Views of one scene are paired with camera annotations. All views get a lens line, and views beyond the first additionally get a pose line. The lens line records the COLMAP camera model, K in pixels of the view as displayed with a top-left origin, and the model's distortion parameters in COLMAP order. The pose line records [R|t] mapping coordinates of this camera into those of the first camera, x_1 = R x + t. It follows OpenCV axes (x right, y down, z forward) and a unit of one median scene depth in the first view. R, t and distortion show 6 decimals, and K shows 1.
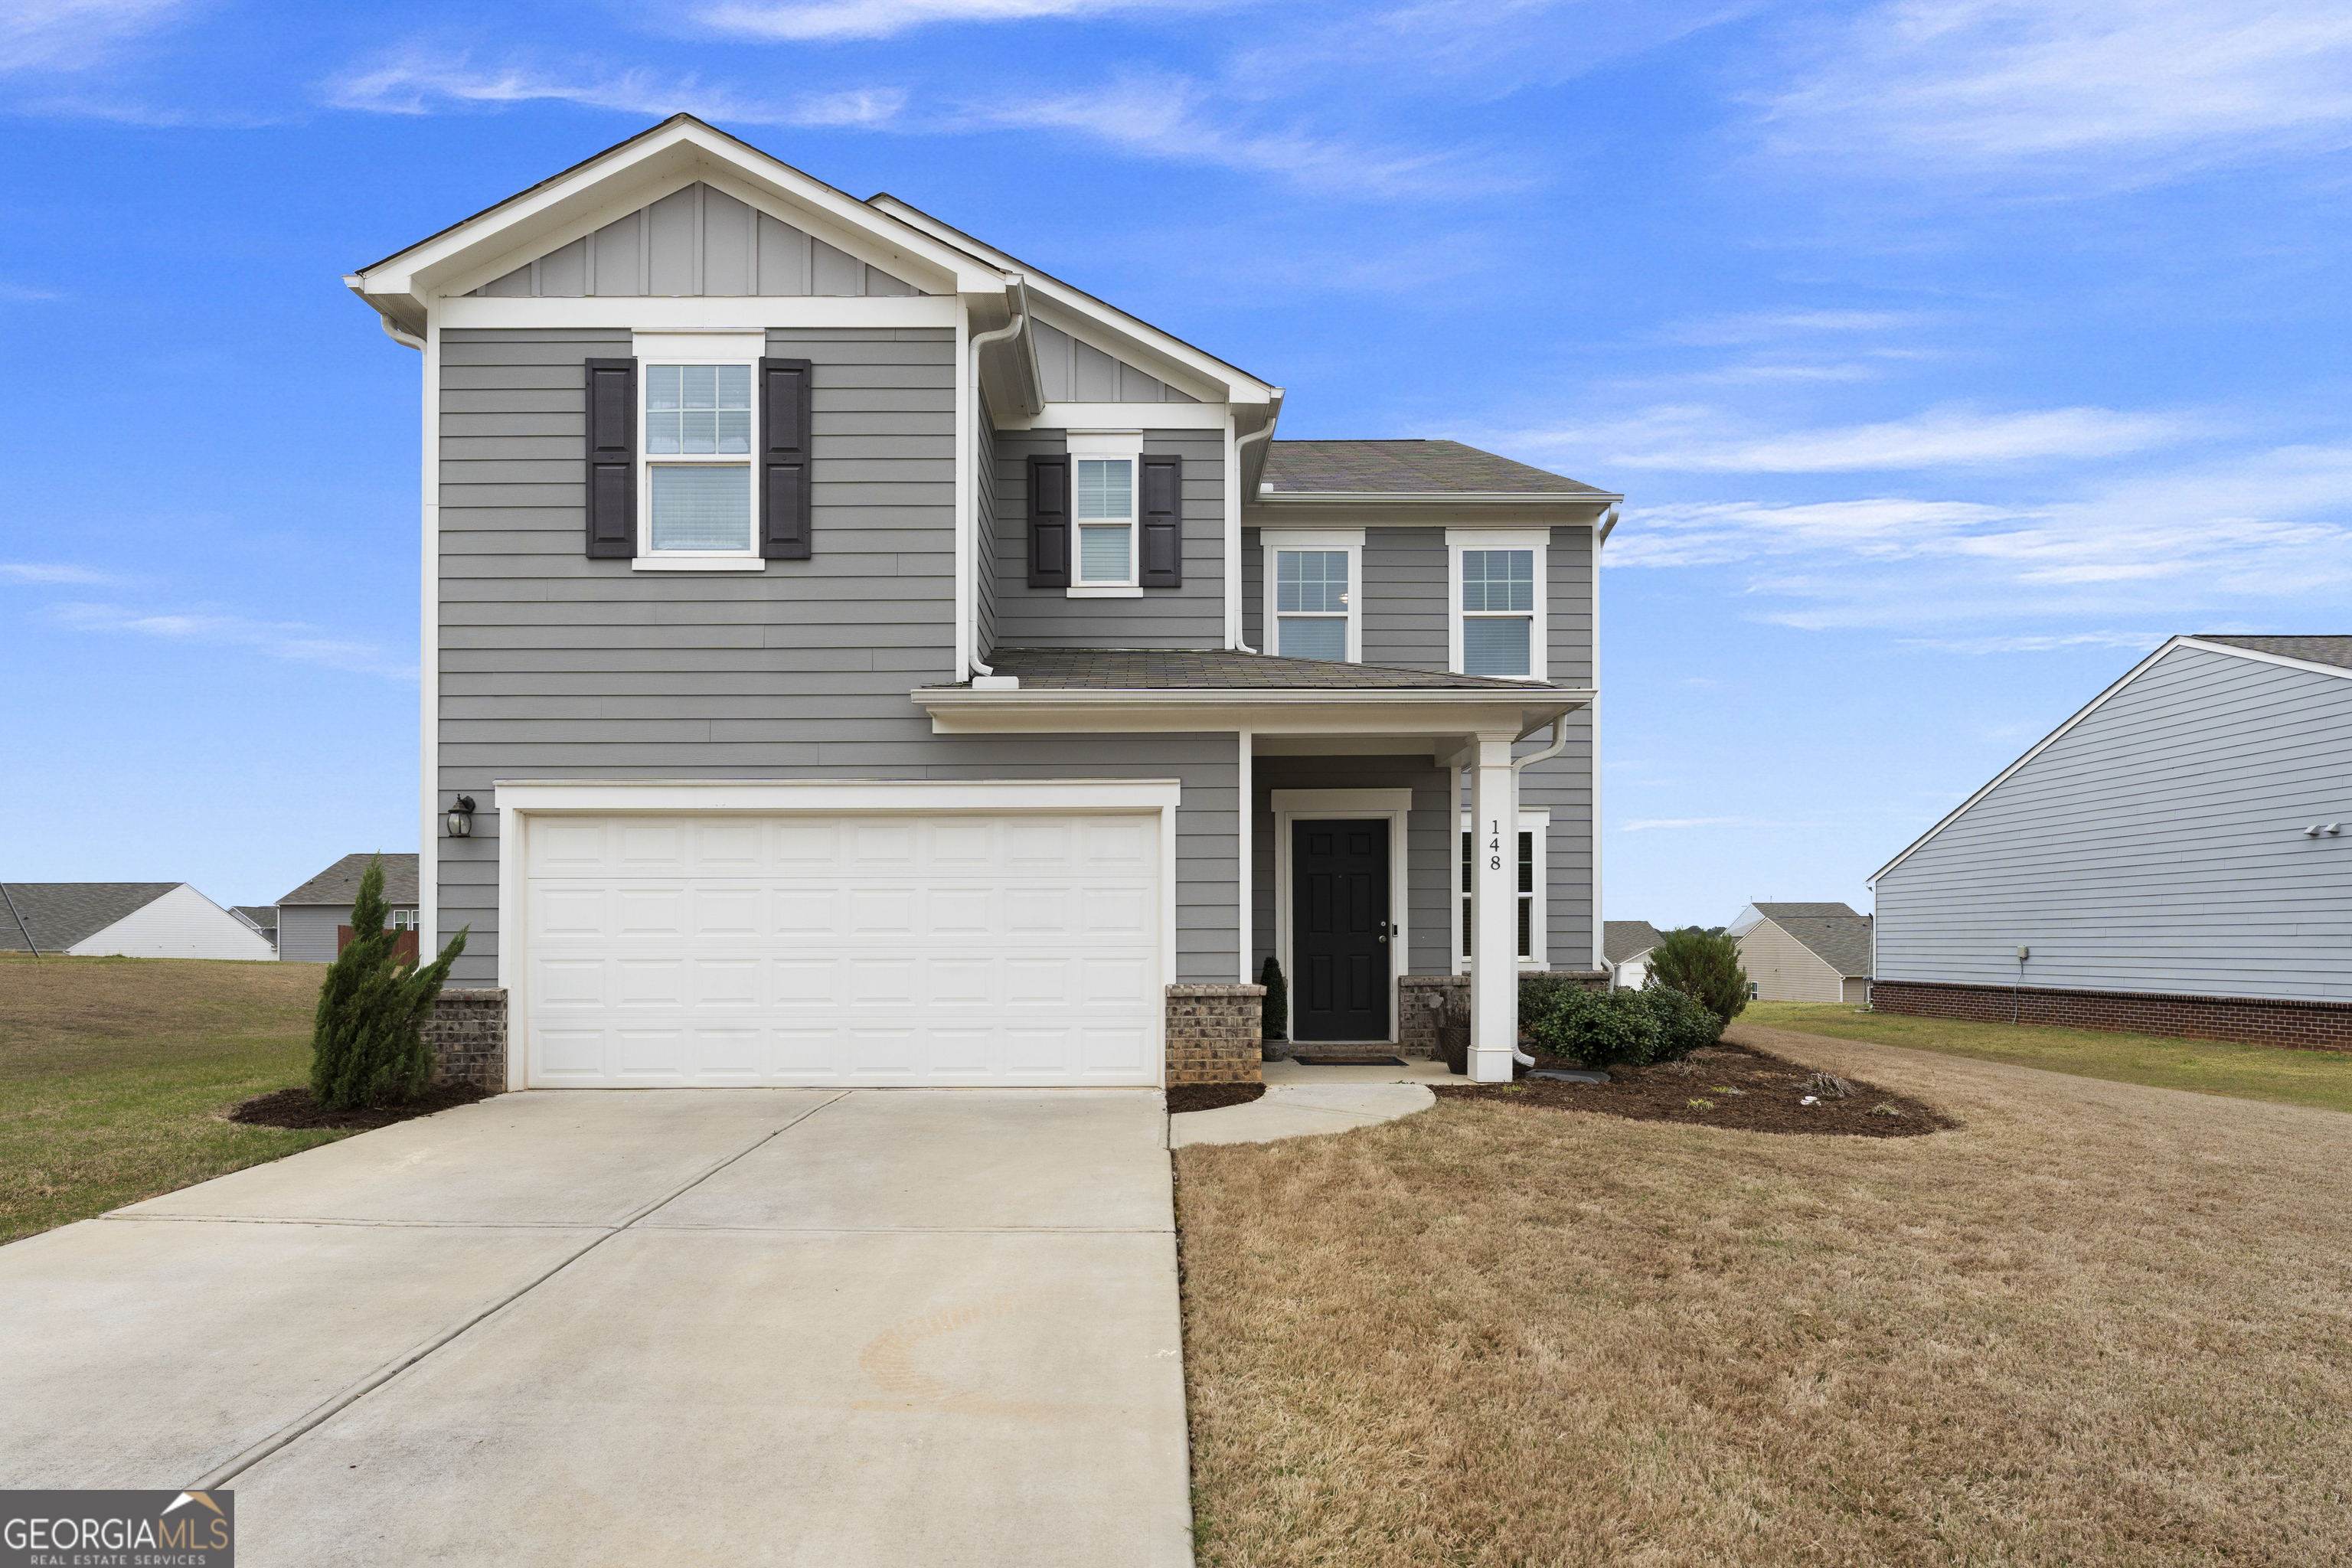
lens RADIAL K [[1197.1, 0, 1202.7], [0, 1197.1, 959.8], [0, 0, 1]] dist [0.001527, 0.000120]
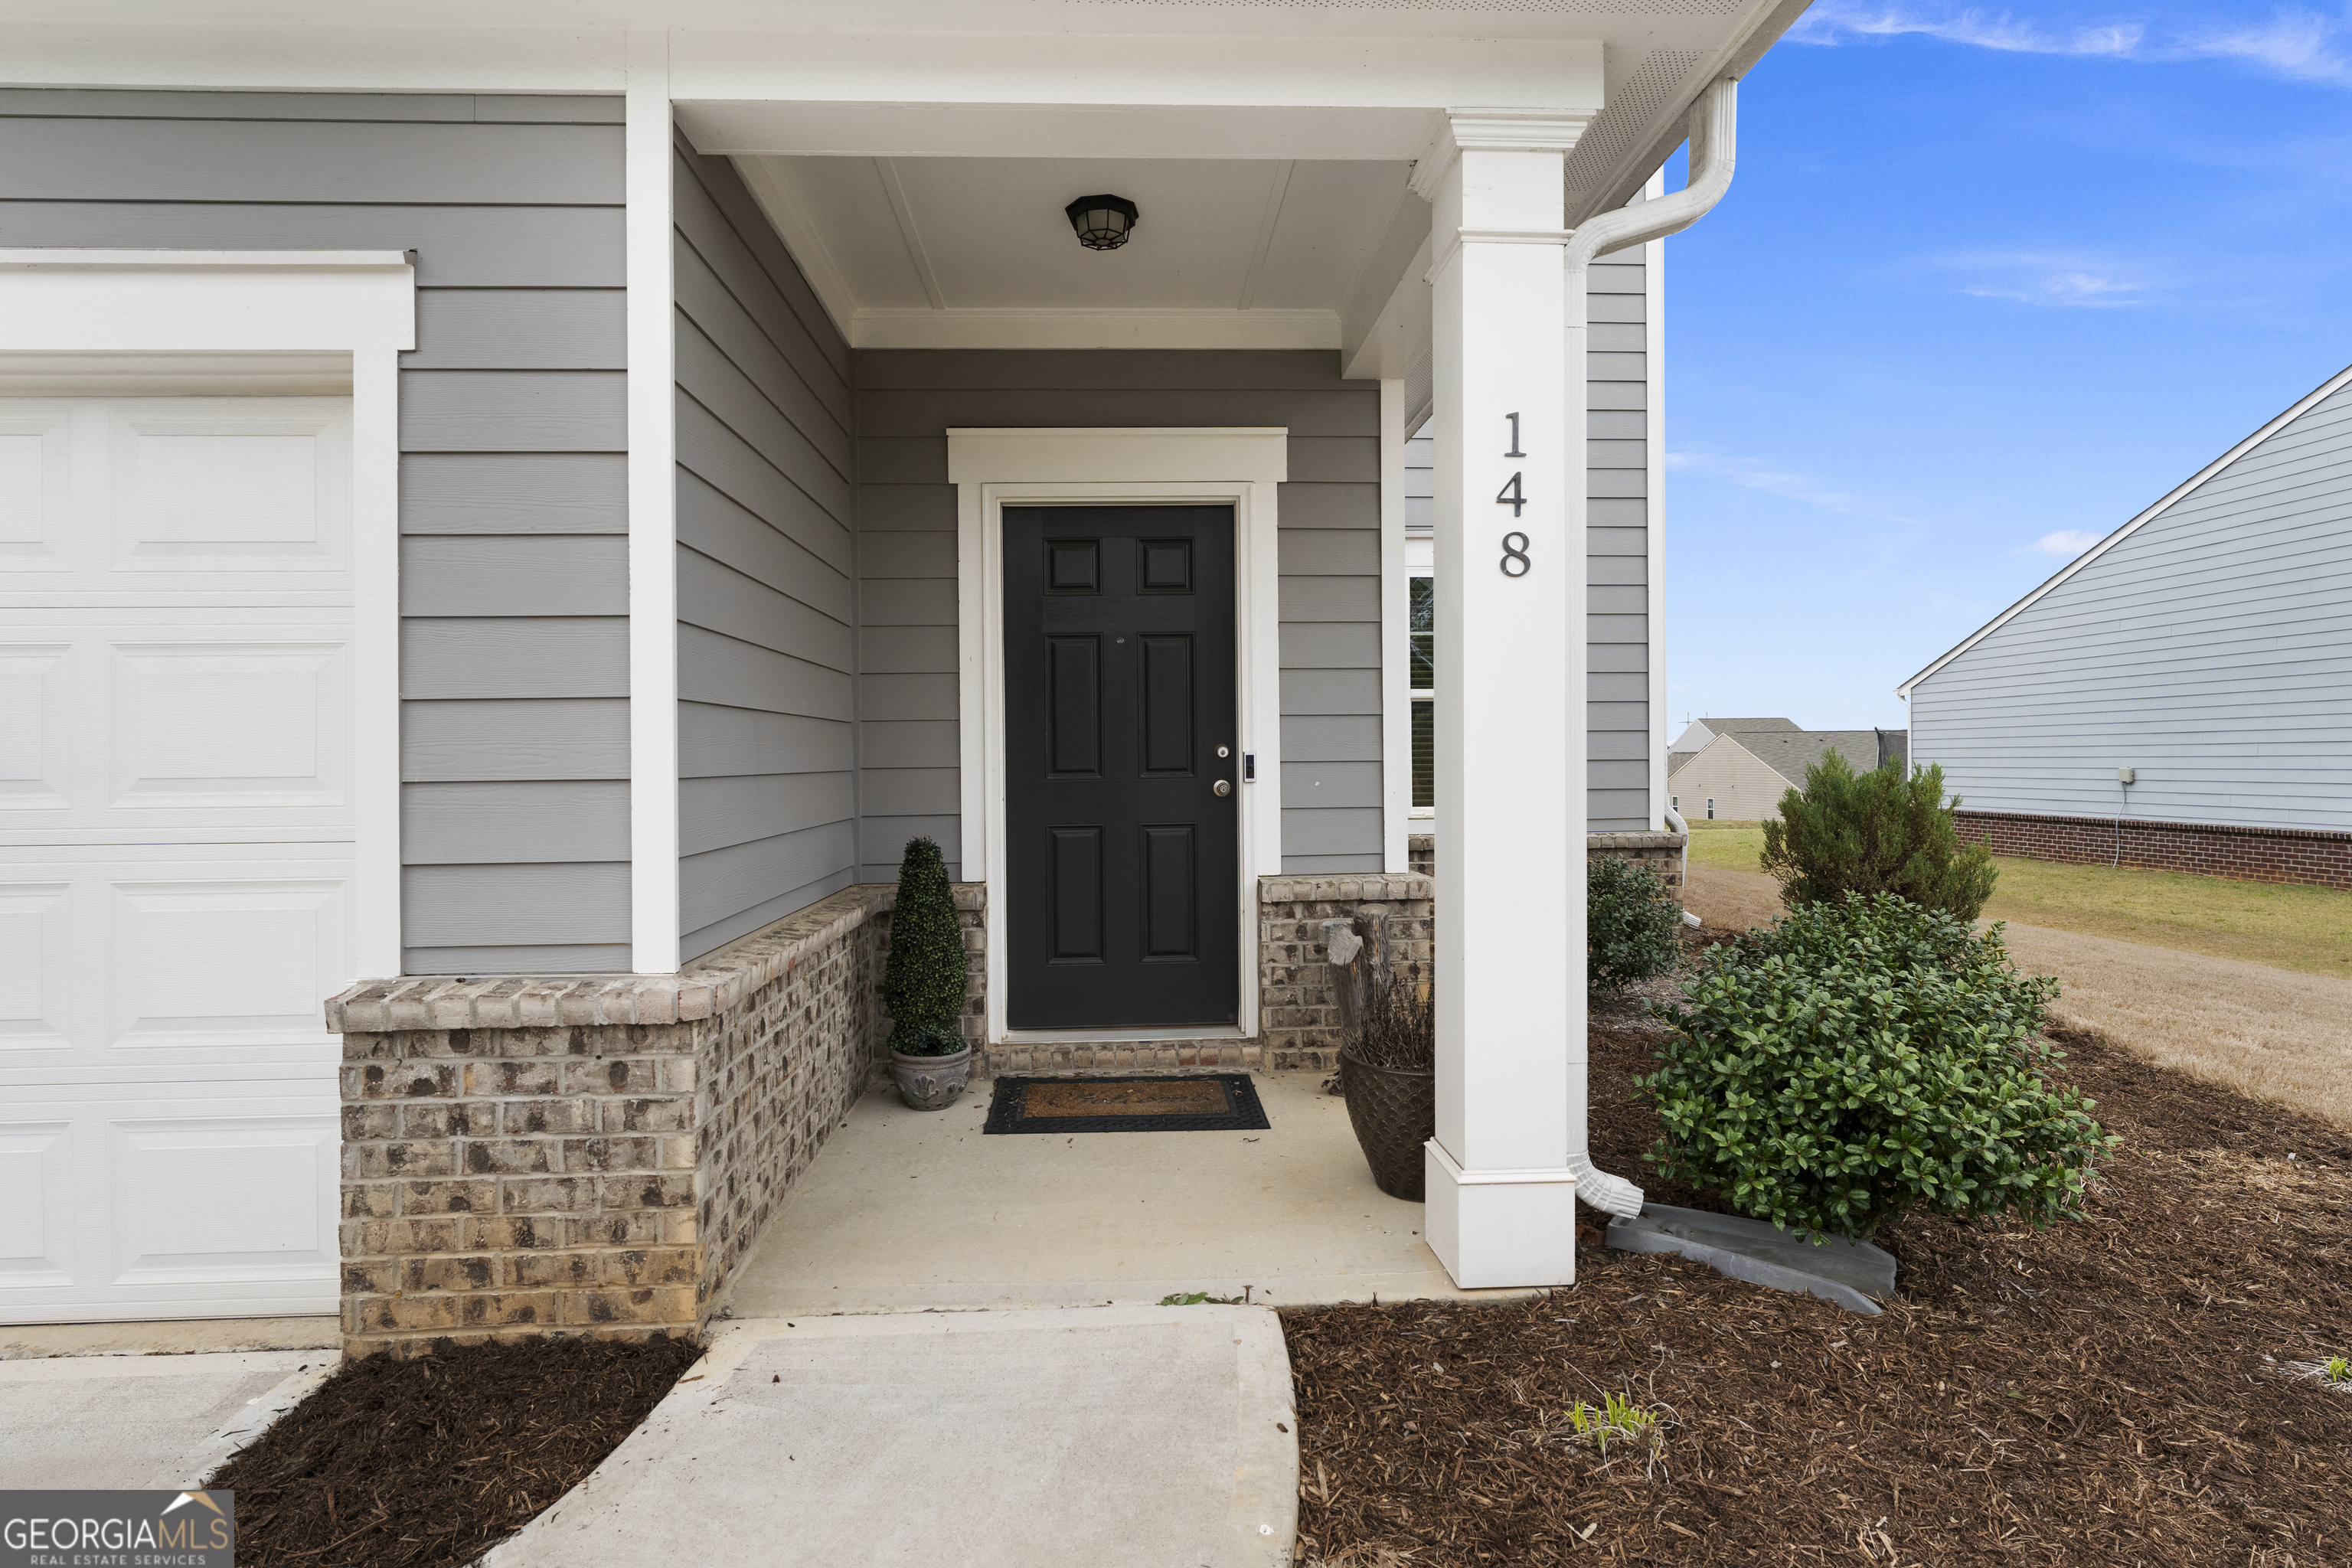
lens RADIAL K [[1147.0, 0, 1178.6], [0, 1147.0, 763.5], [0, 0, 1]] dist [0.001211, 0.000109]
pose [[0.999914, -0.005005, 0.012128, 0.158920], [0.005130, 0.999934, -0.010322, -0.026677], [-0.012076, 0.010383, 0.999873, 0.725078]]
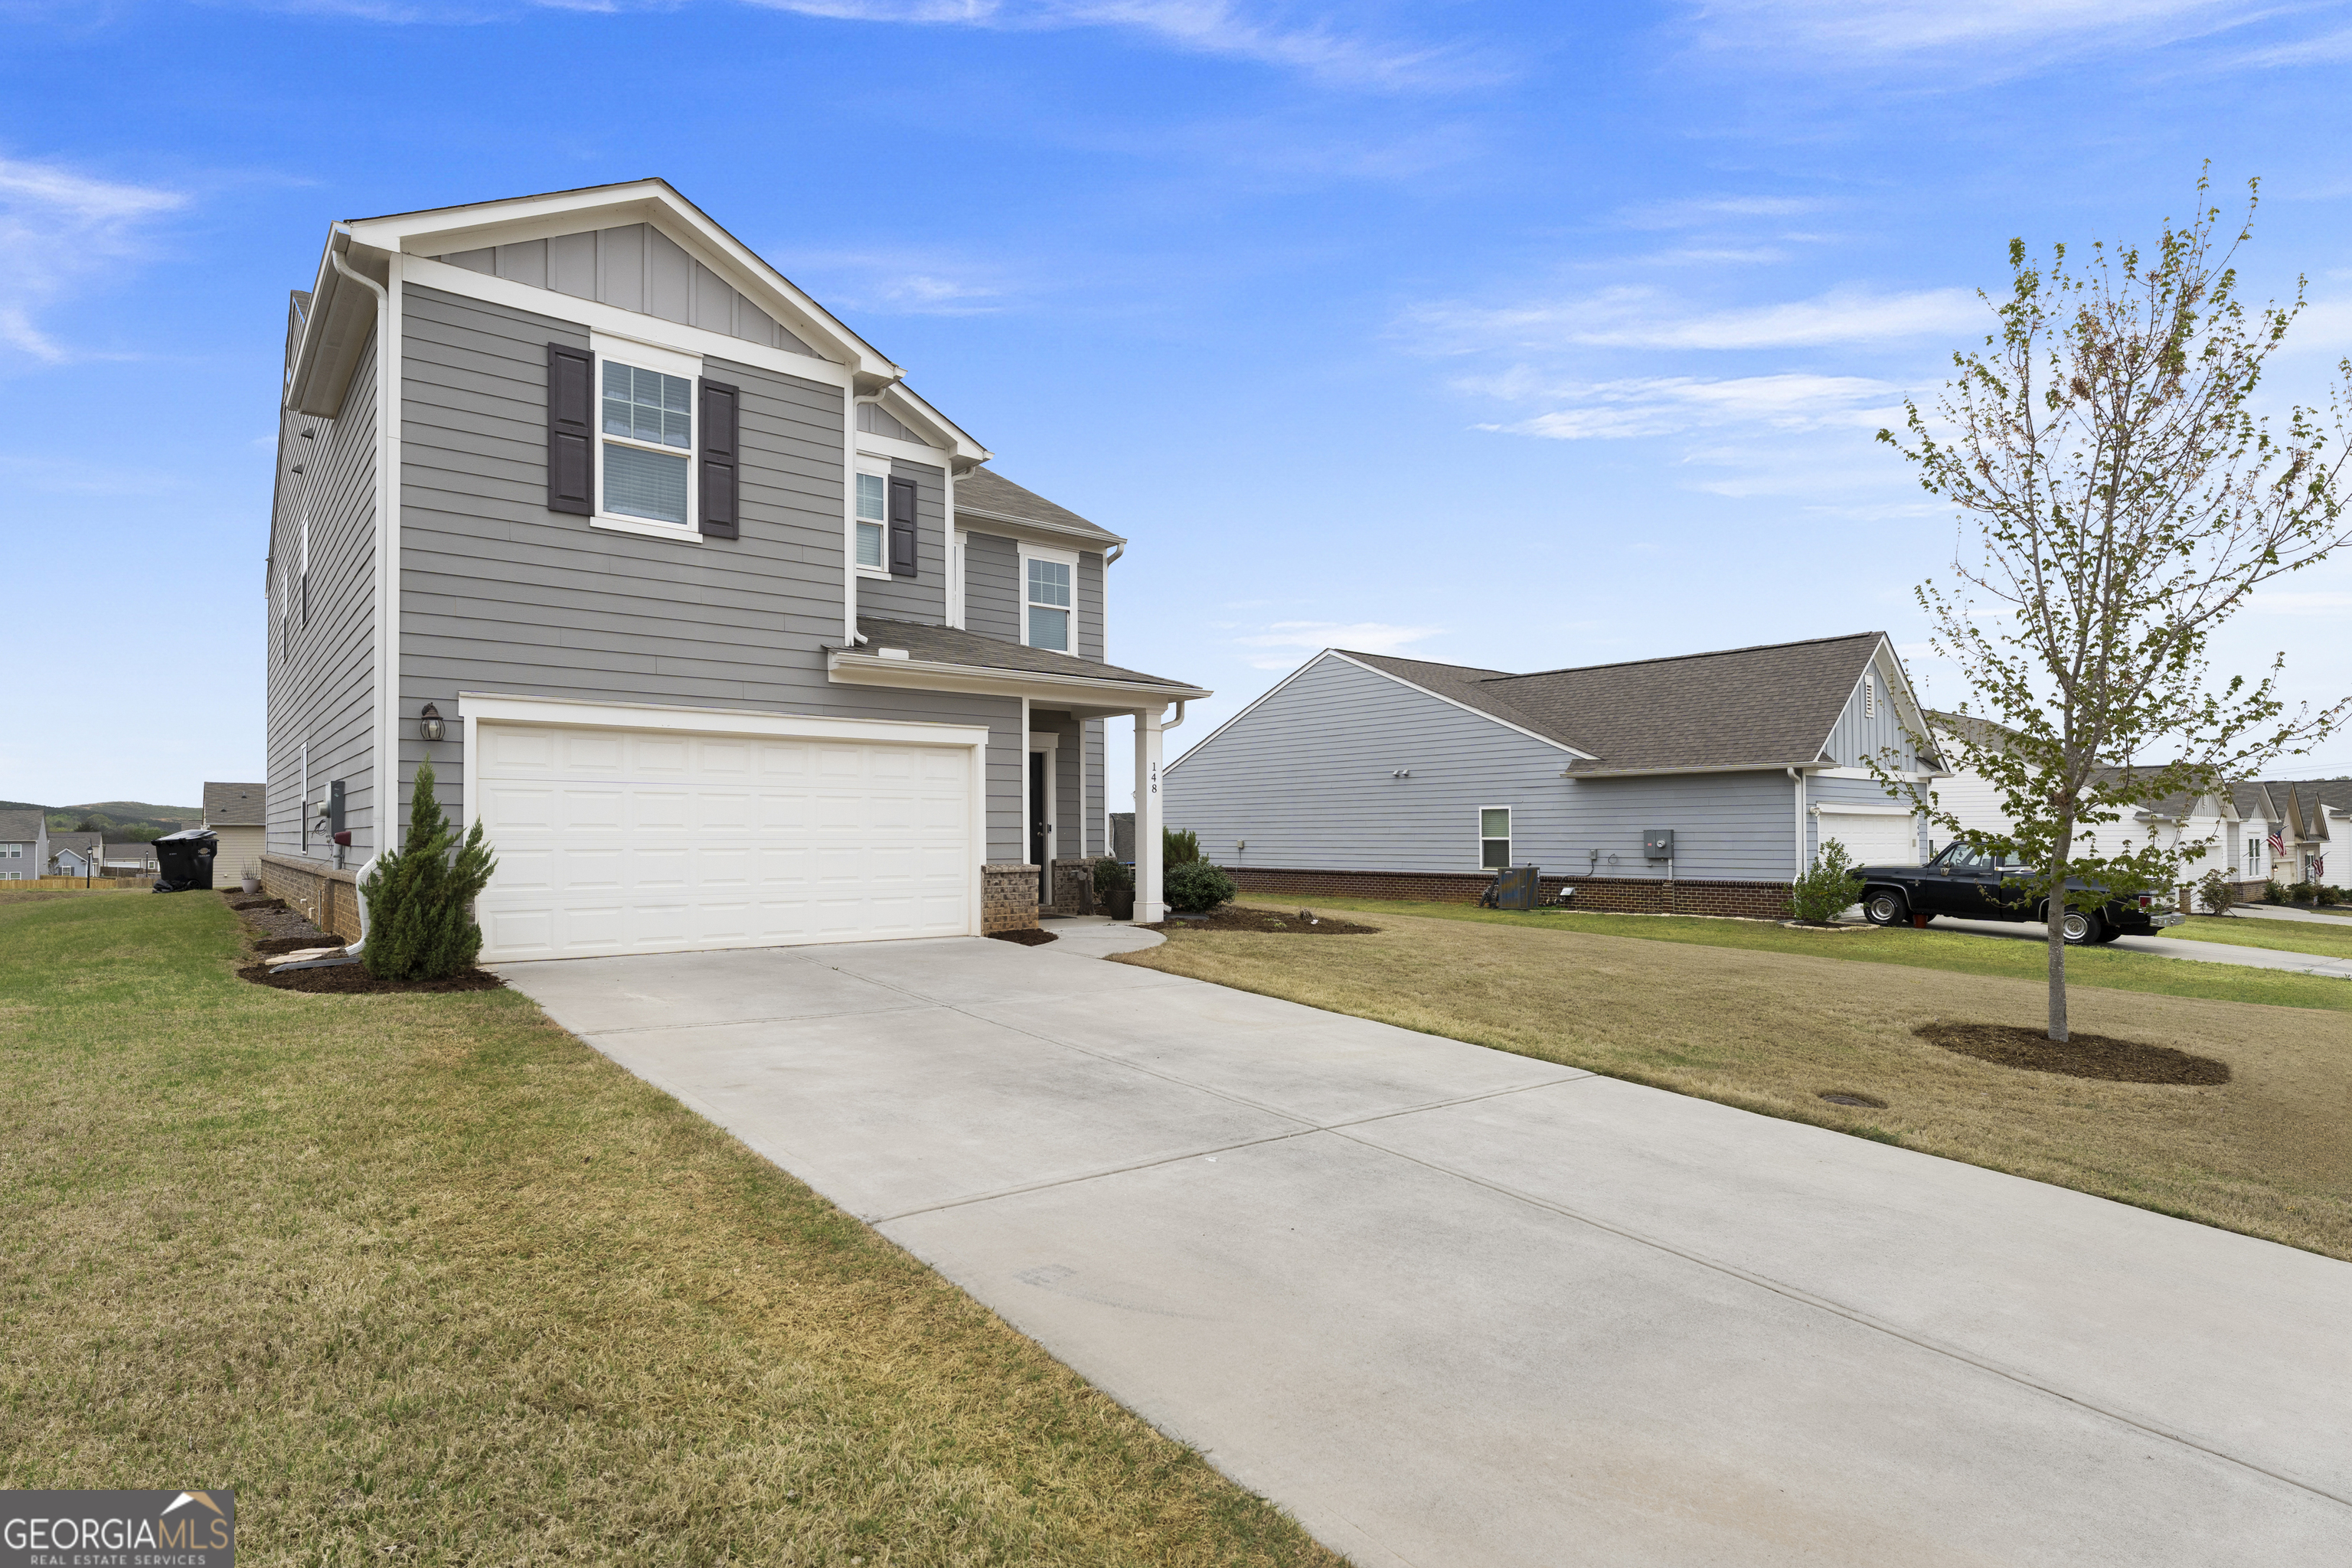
lens RADIAL K [[1172.0, 0, 1220.3], [0, 1172.0, 843.3], [0, 0, 1]] dist [0.001485, 0.000059]
pose [[0.772677, -0.001462, 0.634798, -0.717642], [0.007794, 0.999944, -0.007184, 0.006691], [-0.634752, 0.010499, 0.772645, -0.302435]]
